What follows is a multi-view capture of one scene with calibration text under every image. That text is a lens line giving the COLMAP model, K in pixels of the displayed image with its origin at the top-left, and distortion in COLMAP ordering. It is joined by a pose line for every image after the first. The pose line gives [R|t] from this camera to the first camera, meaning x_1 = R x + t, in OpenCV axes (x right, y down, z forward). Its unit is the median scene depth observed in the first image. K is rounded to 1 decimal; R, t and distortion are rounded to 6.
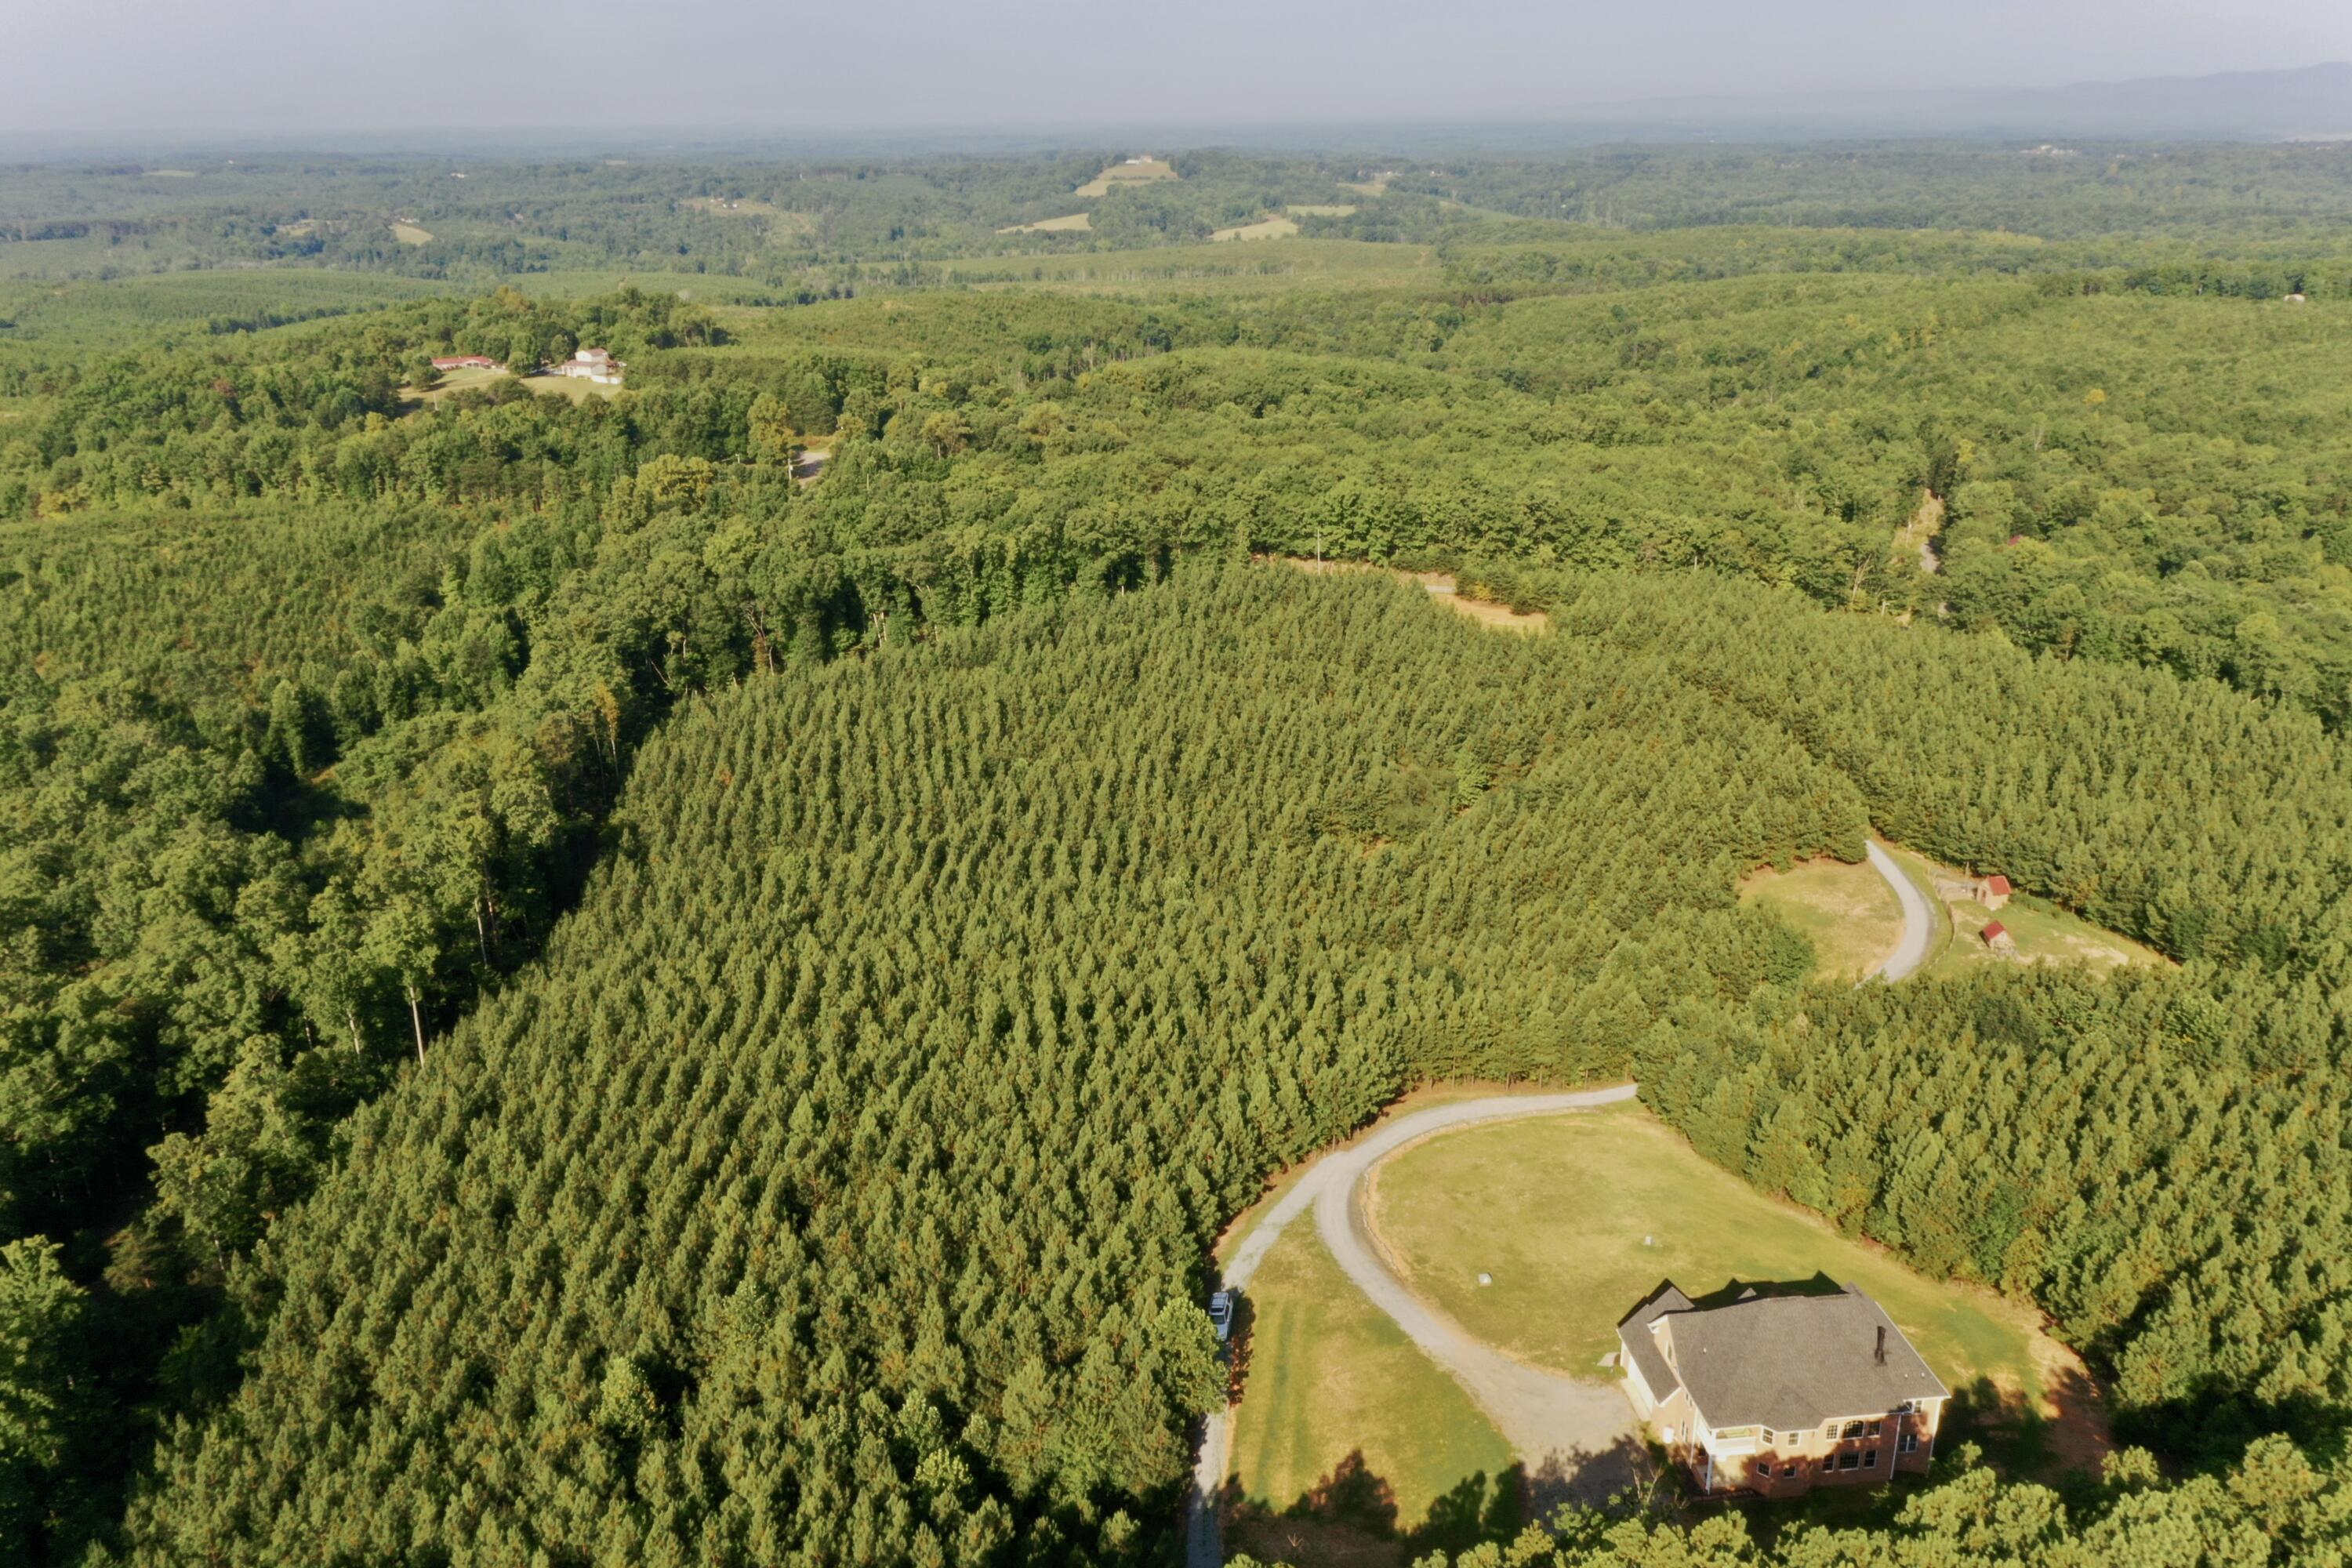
lens RADIAL K [[1871.1, 0, 1169.6], [0, 1871.1, 776.0], [0, 0, 1]] dist [0.010580, -0.006145]
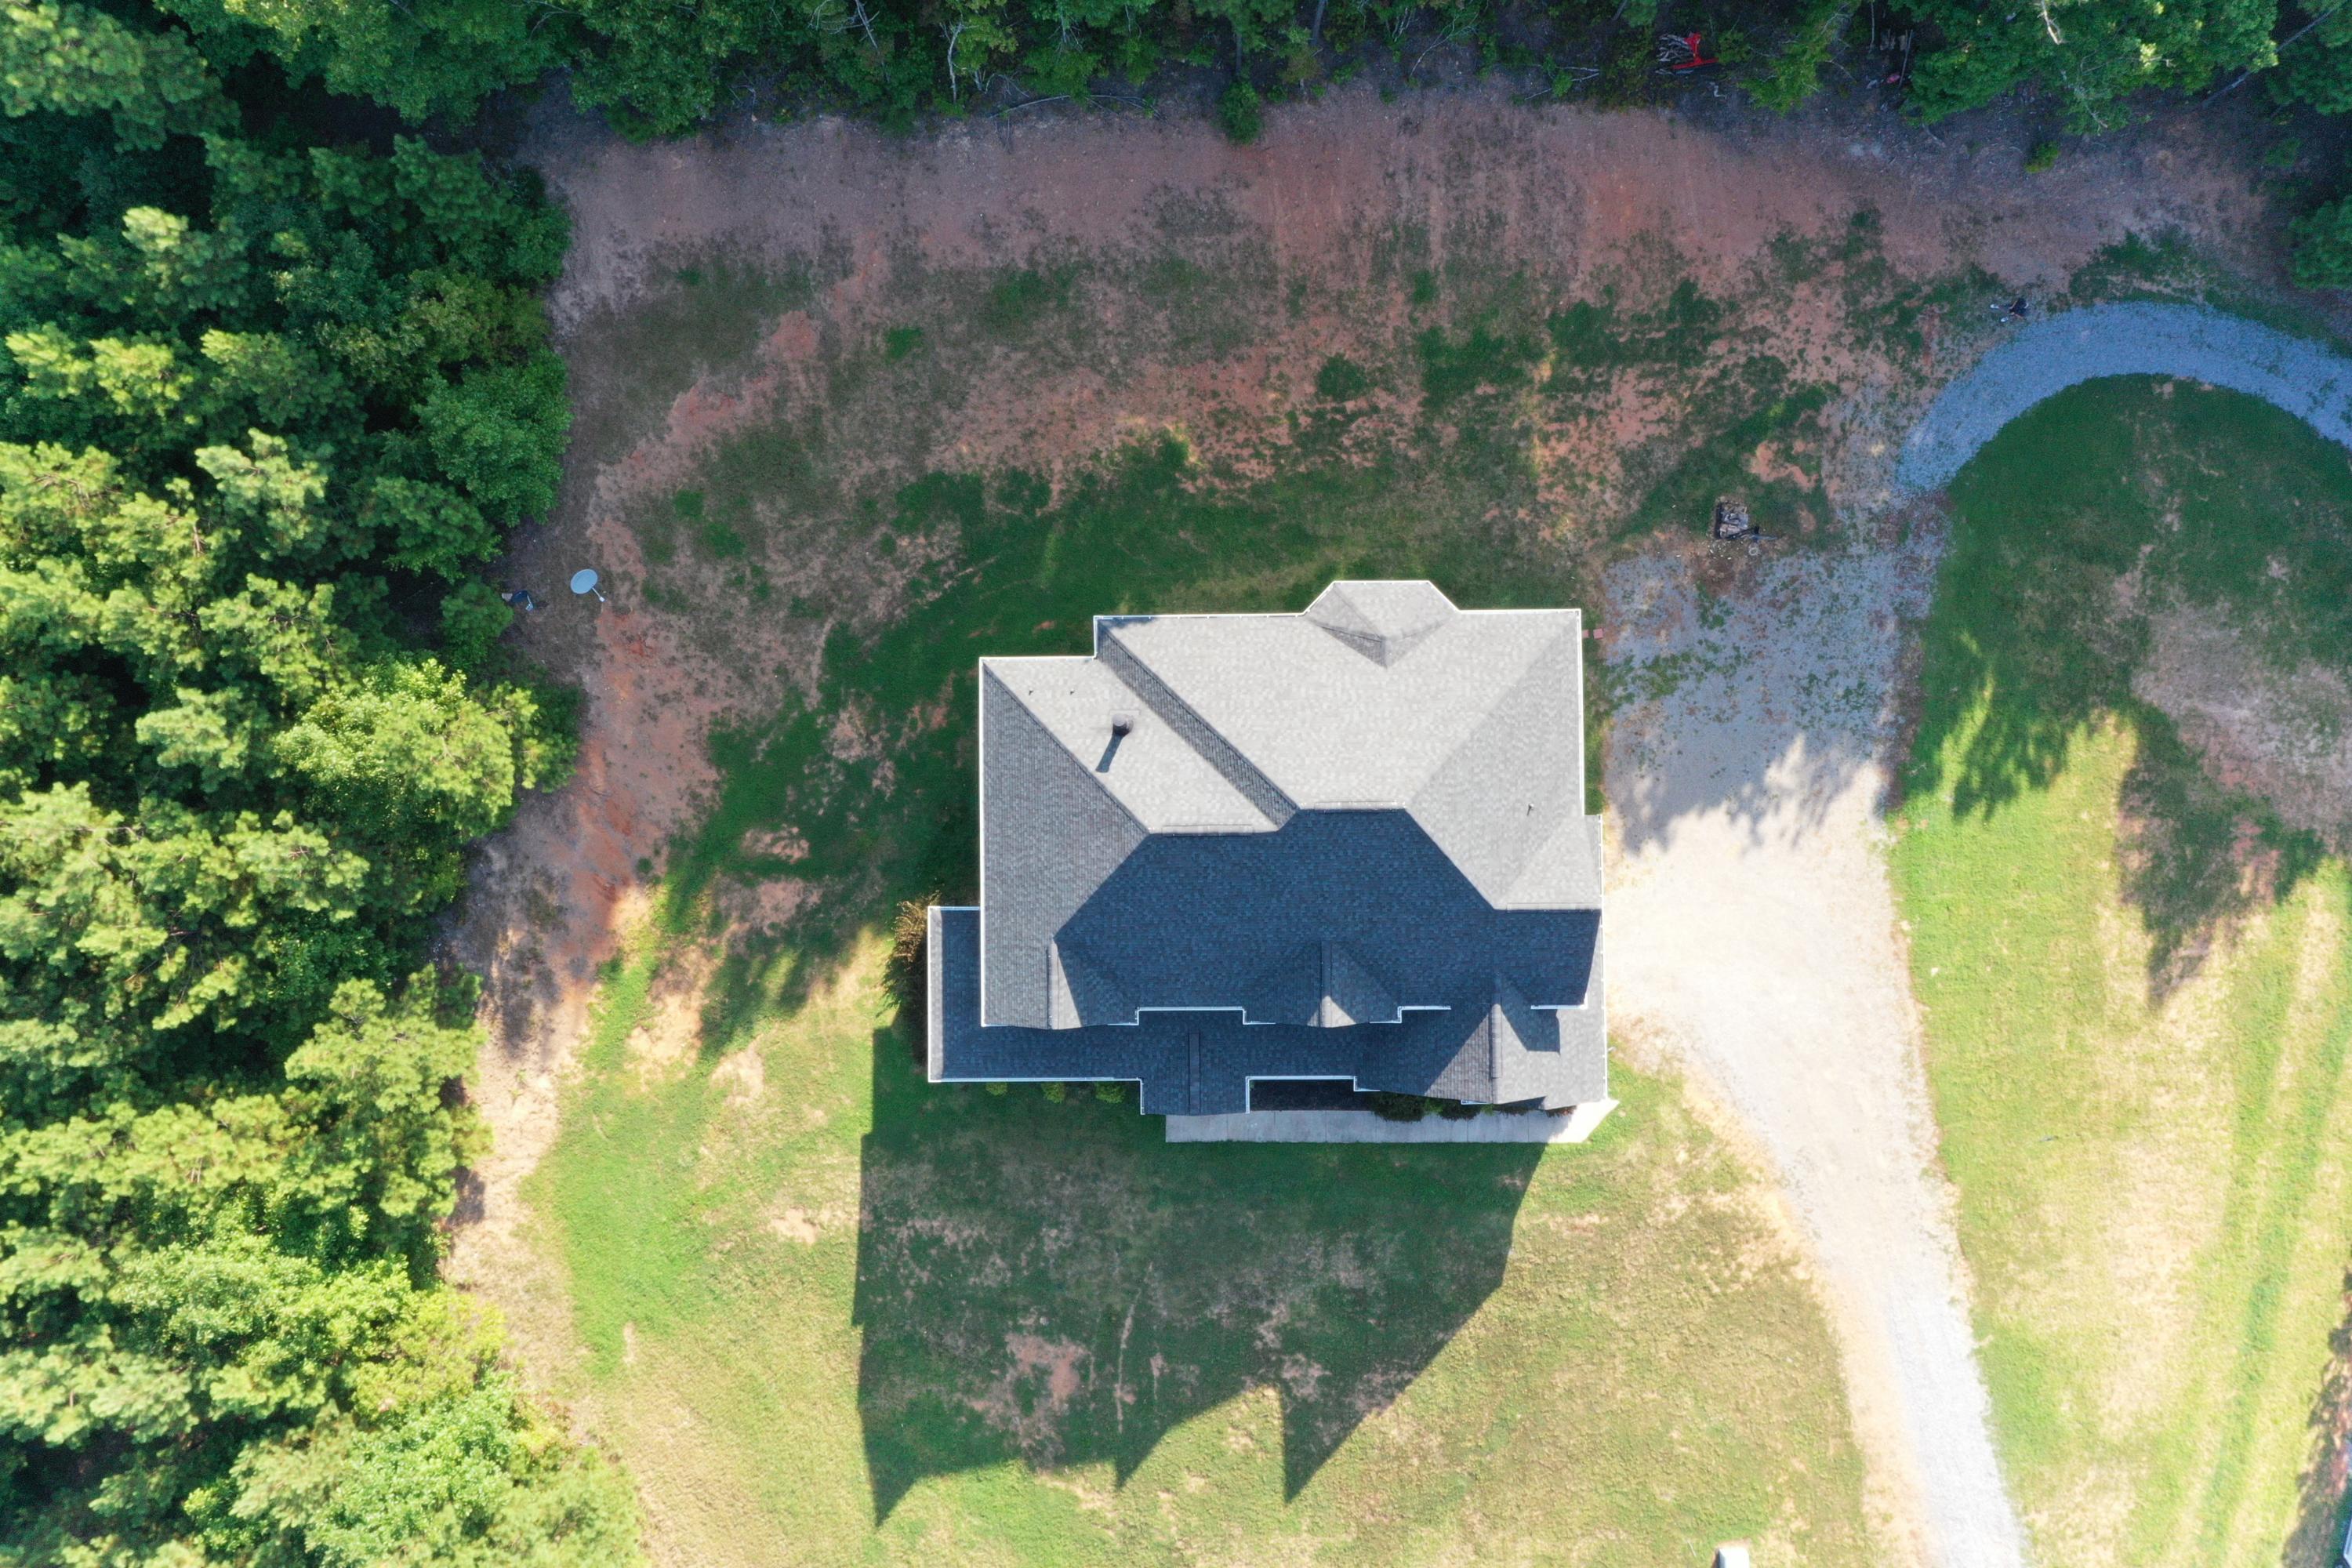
lens RADIAL K [[1871.1, 0, 1173.8], [0, 1871.1, 786.4], [0, 0, 1]] dist [0.010580, -0.006145]
pose [[-0.993979, -0.105542, 0.029424, 0.218745], [0.060778, -0.307669, 0.949550, -0.050474], [-0.091165, 0.945622, 0.312231, 0.545058]]
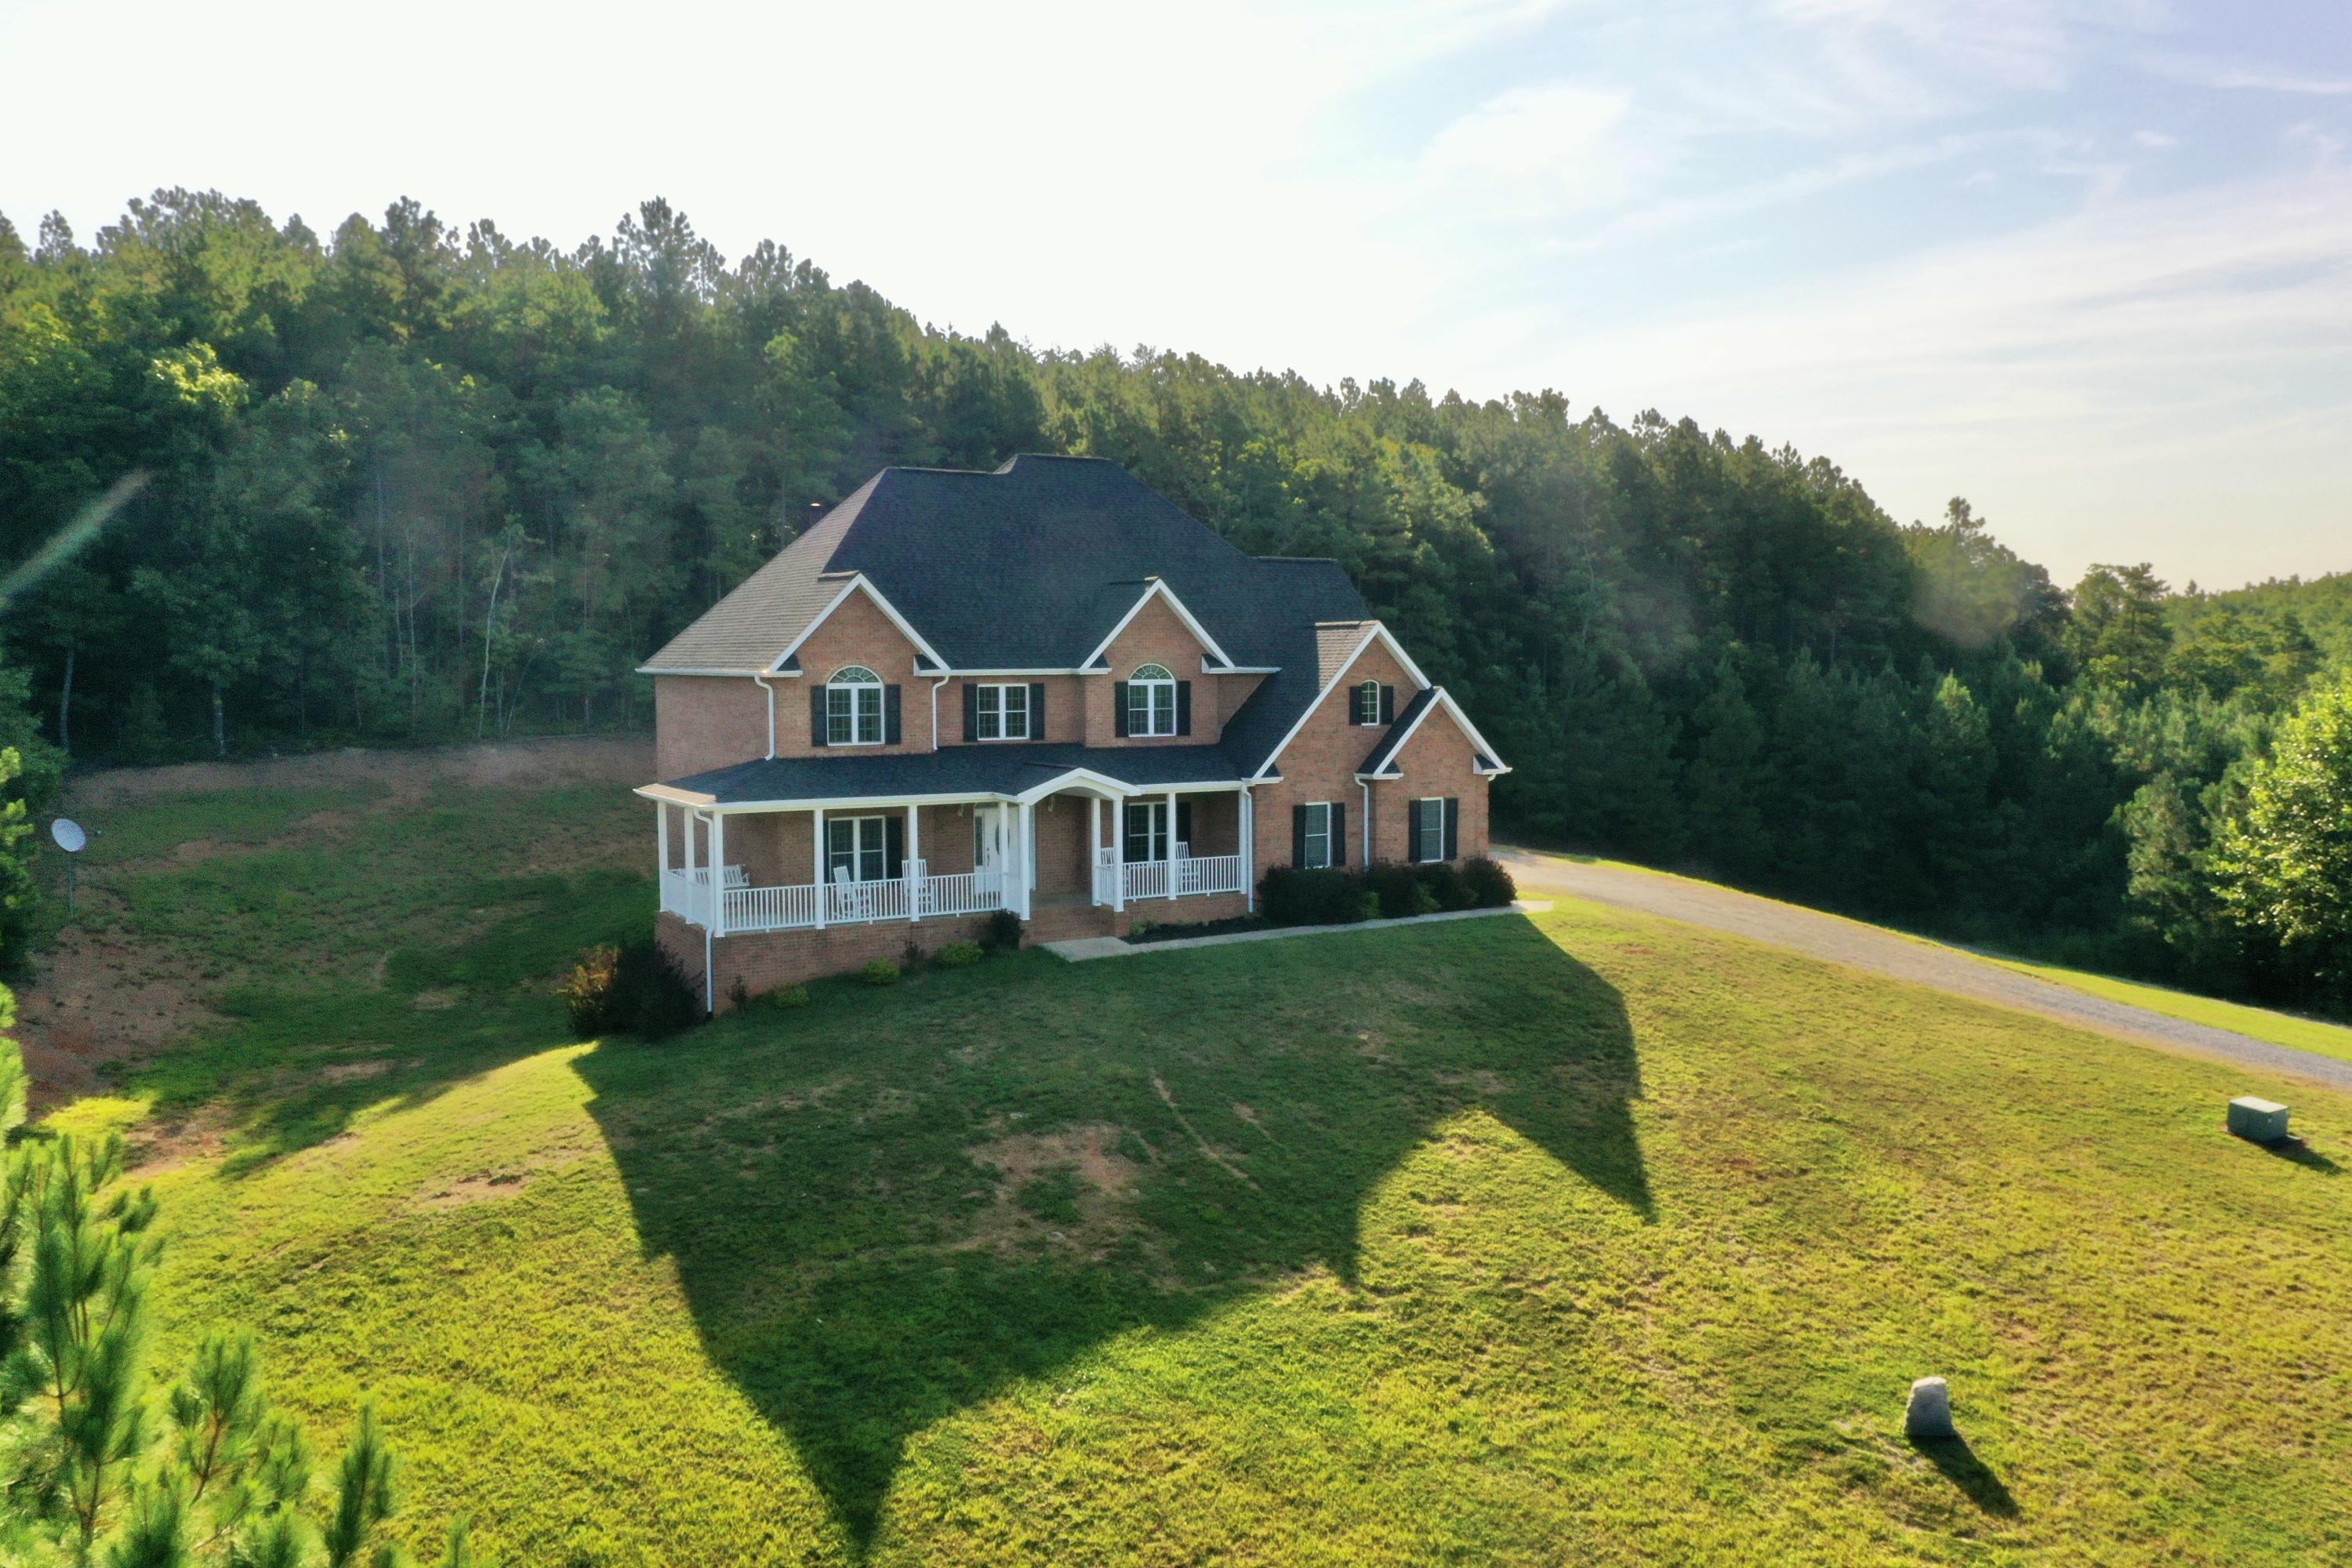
lens RADIAL K [[1871.1, 0, 1179.0], [0, 1871.1, 770.4], [0, 0, 1]] dist [0.010580, -0.006145]
pose [[-0.914732, 0.038045, -0.402266, 0.288133], [-0.123911, 0.921177, 0.368888, 0.118487], [0.384593, 0.387279, -0.837916, 0.843354]]
